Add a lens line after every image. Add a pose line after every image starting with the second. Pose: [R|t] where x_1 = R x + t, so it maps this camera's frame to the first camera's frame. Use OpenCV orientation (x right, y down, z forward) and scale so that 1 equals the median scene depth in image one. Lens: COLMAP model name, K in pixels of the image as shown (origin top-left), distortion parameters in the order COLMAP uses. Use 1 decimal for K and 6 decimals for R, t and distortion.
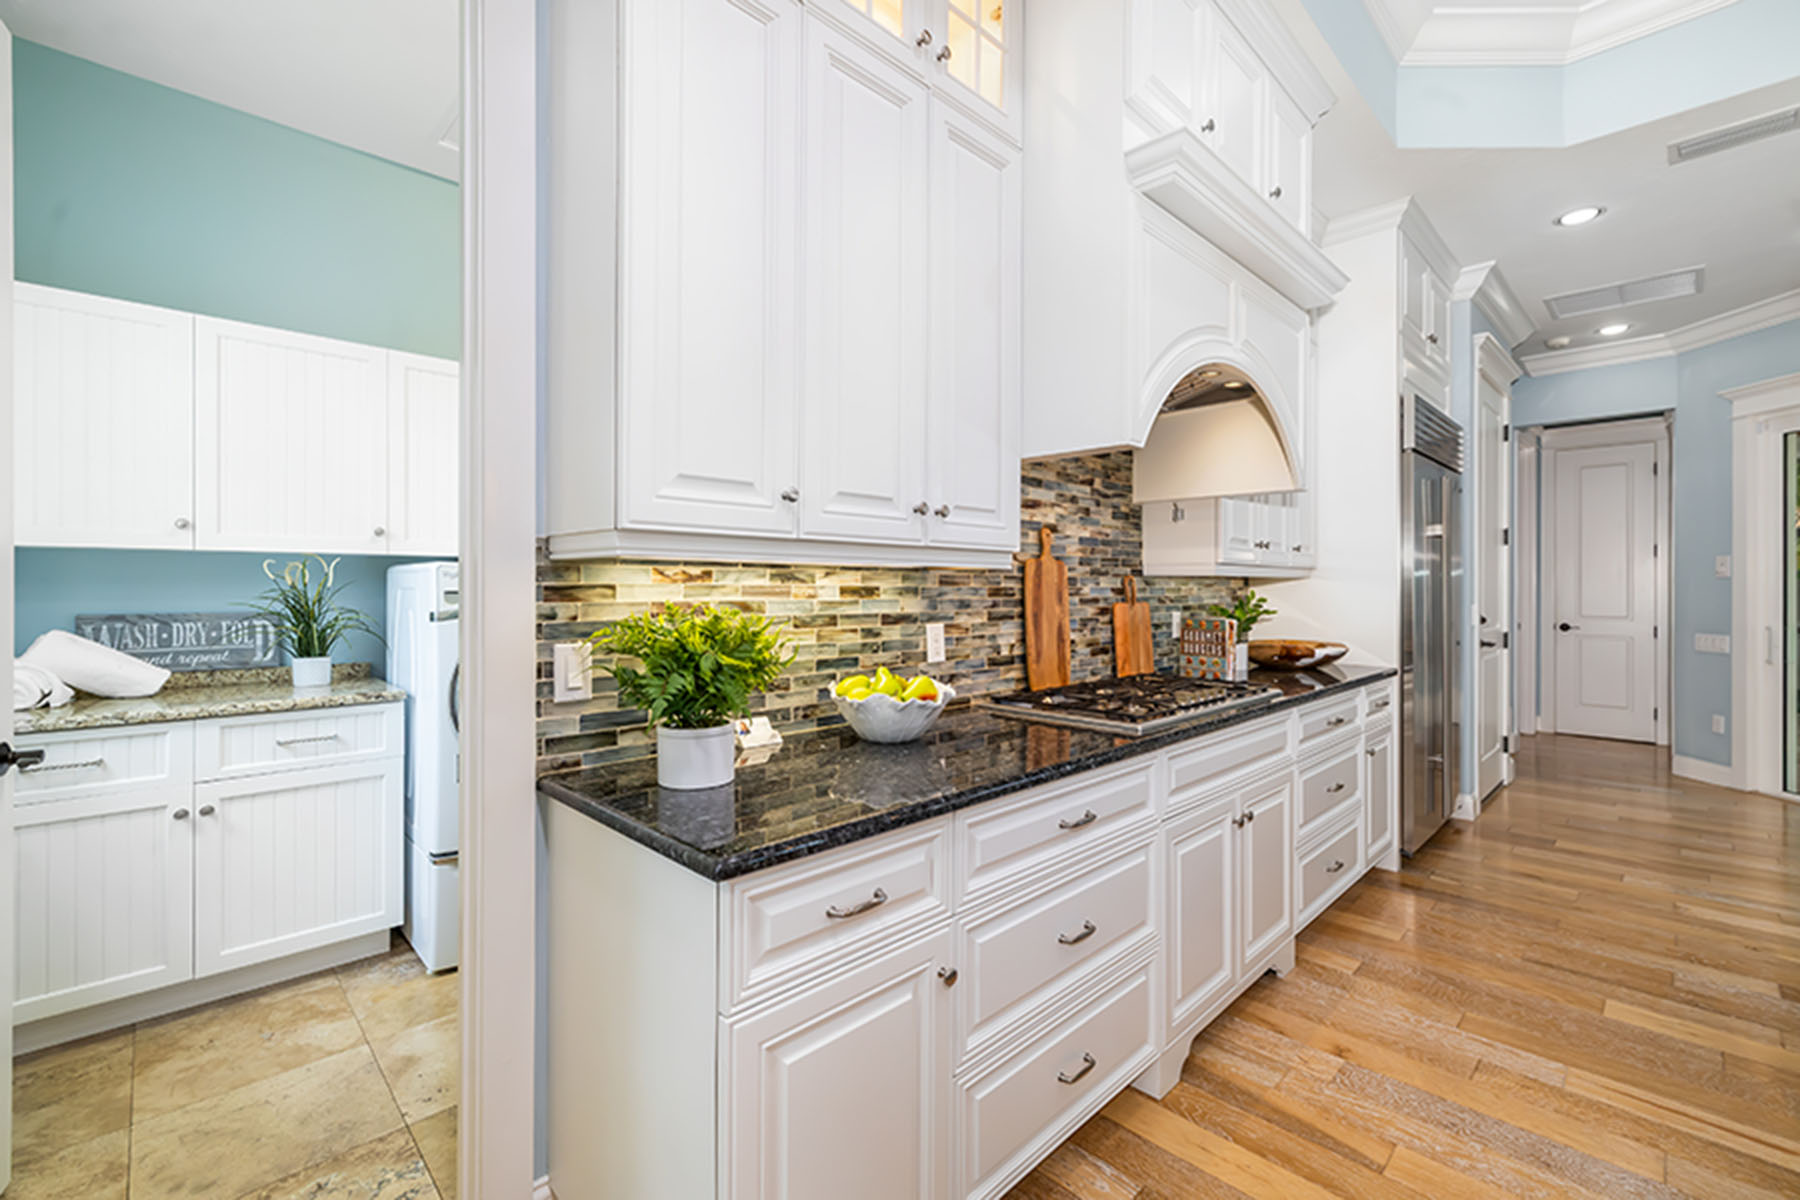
lens RADIAL K [[770.3, 0, 887.6], [0, 770.3, 586.0], [0, 0, 1]] dist [-0.003332, 0.000739]
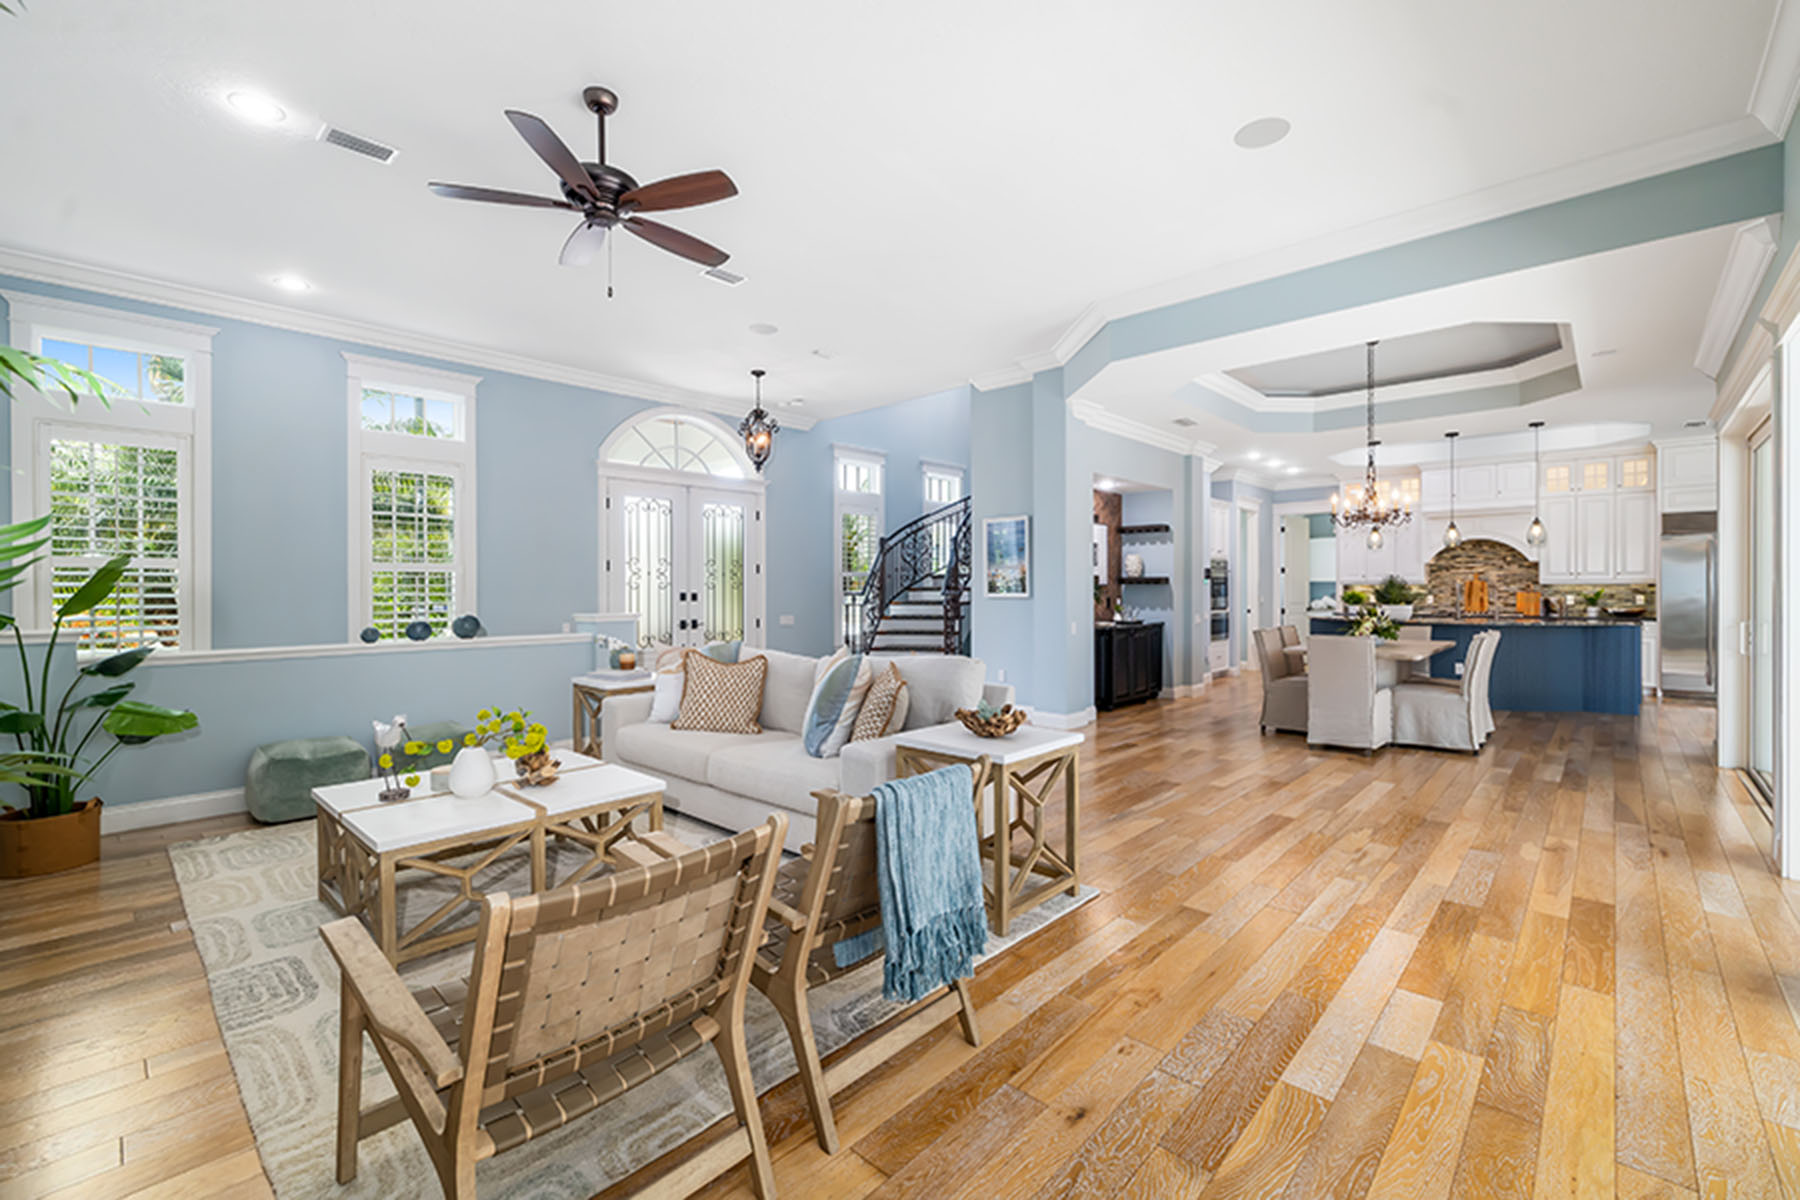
lens RADIAL K [[770.3, 0, 909.1], [0, 770.3, 593.5], [0, 0, 1]] dist [-0.003332, 0.000739]
pose [[0.065392, 0.005805, -0.997843, 5.226850], [0.001955, 0.999980, 0.005945, 0.002258], [0.997858, -0.002340, 0.065380, -2.909809]]
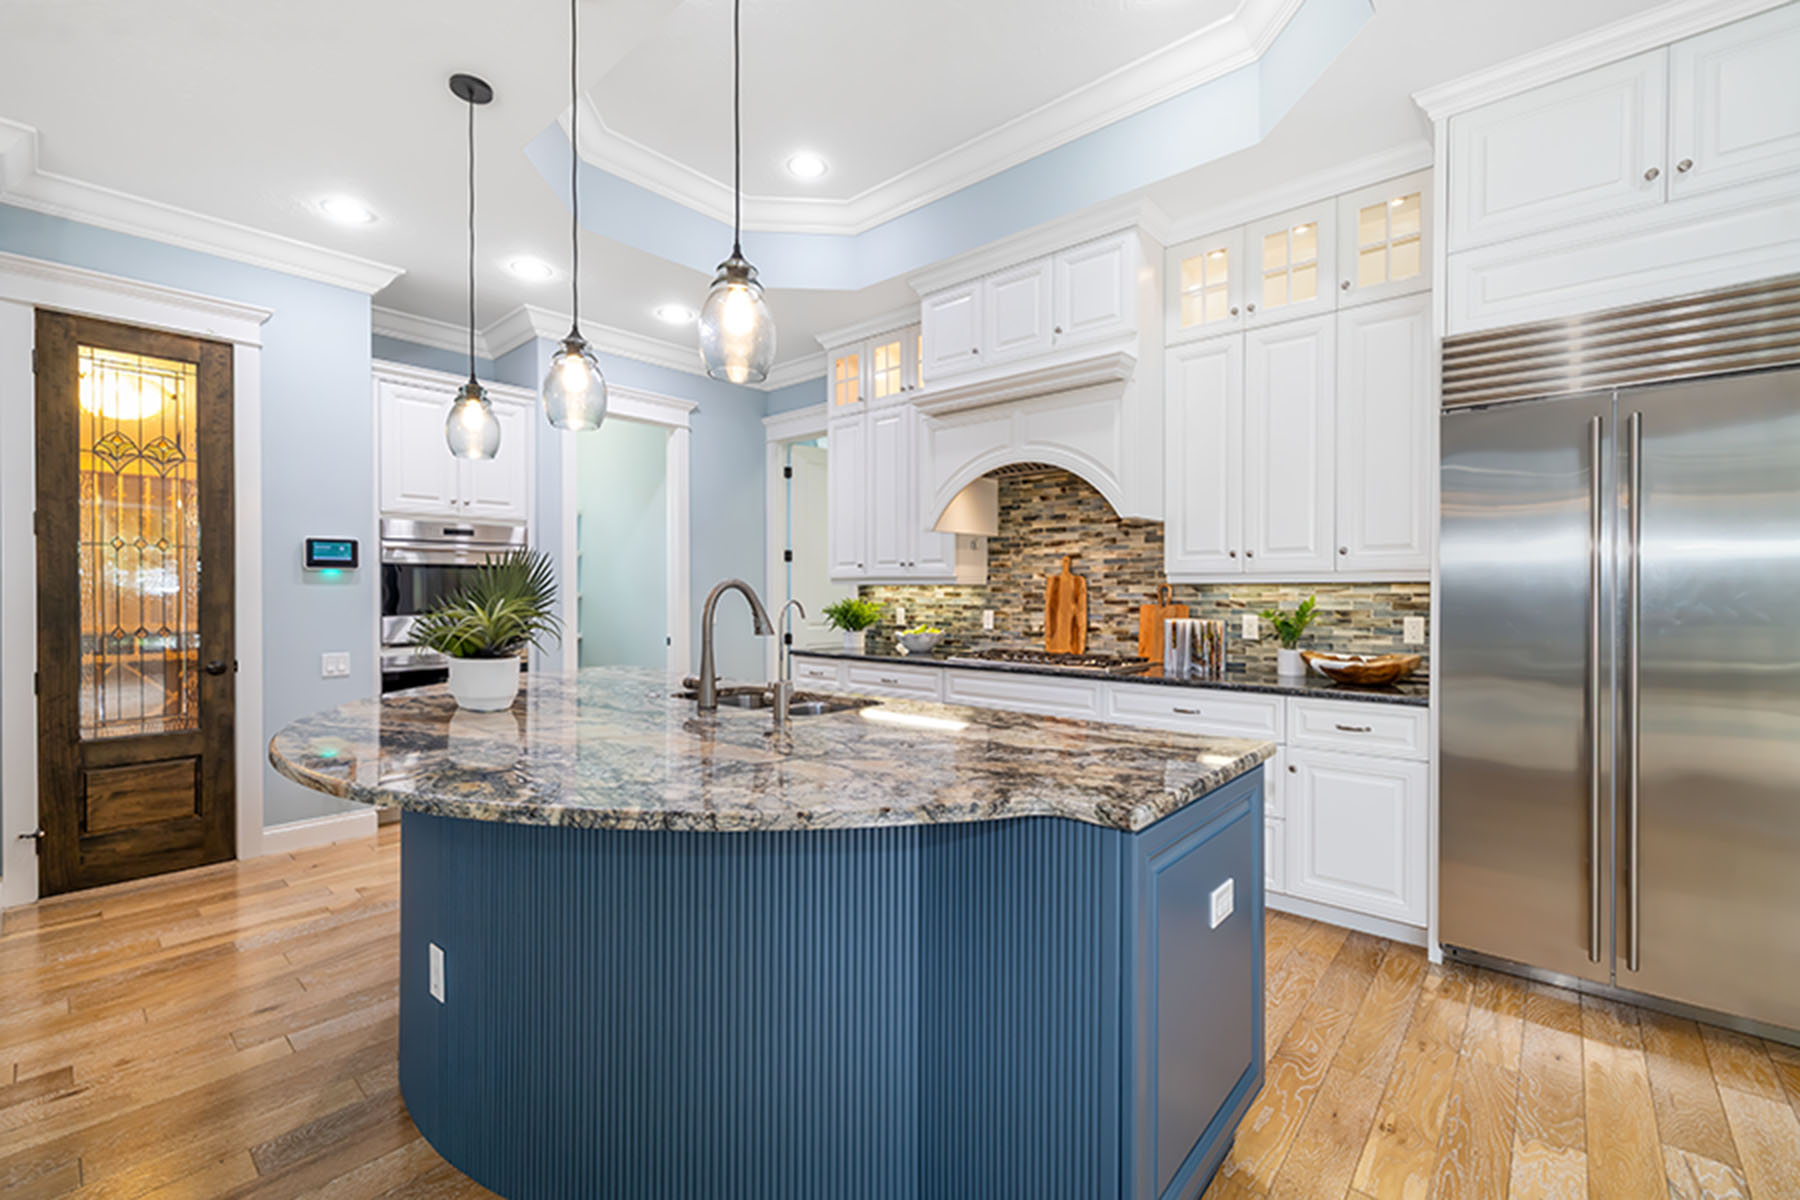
lens RADIAL K [[770.3, 0, 932.3], [0, 770.3, 598.0], [0, 0, 1]] dist [-0.003332, 0.000739]
pose [[0.096073, 0.007764, -0.995344, 2.311546], [0.001728, 0.999967, 0.007967, -0.001384], [0.995373, -0.002485, 0.096057, 0.717298]]
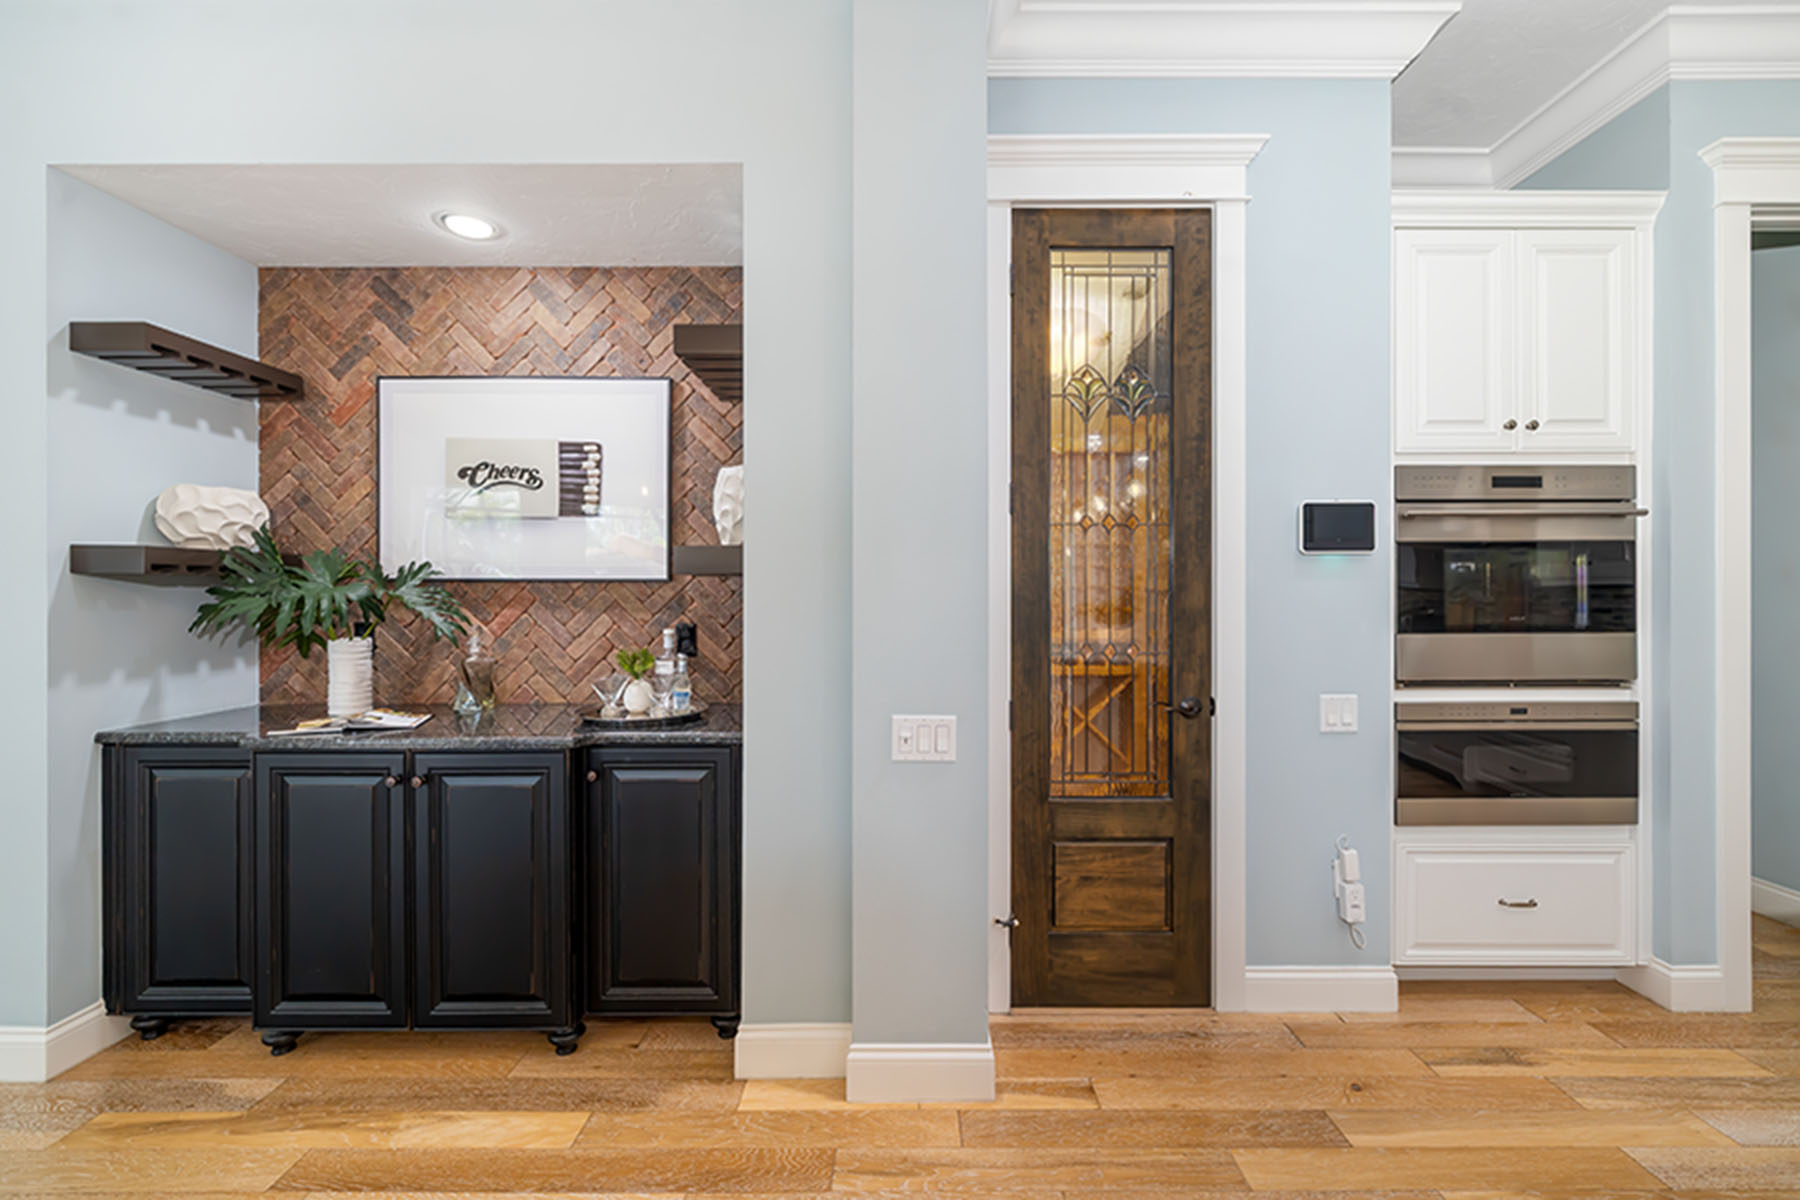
lens RADIAL K [[770.3, 0, 896.2], [0, 770.3, 592.9], [0, 0, 1]] dist [-0.003332, 0.000739]
pose [[-0.700589, -0.001026, -0.713565, 1.549595], [0.001423, 0.999995, -0.002834, 0.000679], [0.713564, -0.003001, -0.700584, -0.234510]]
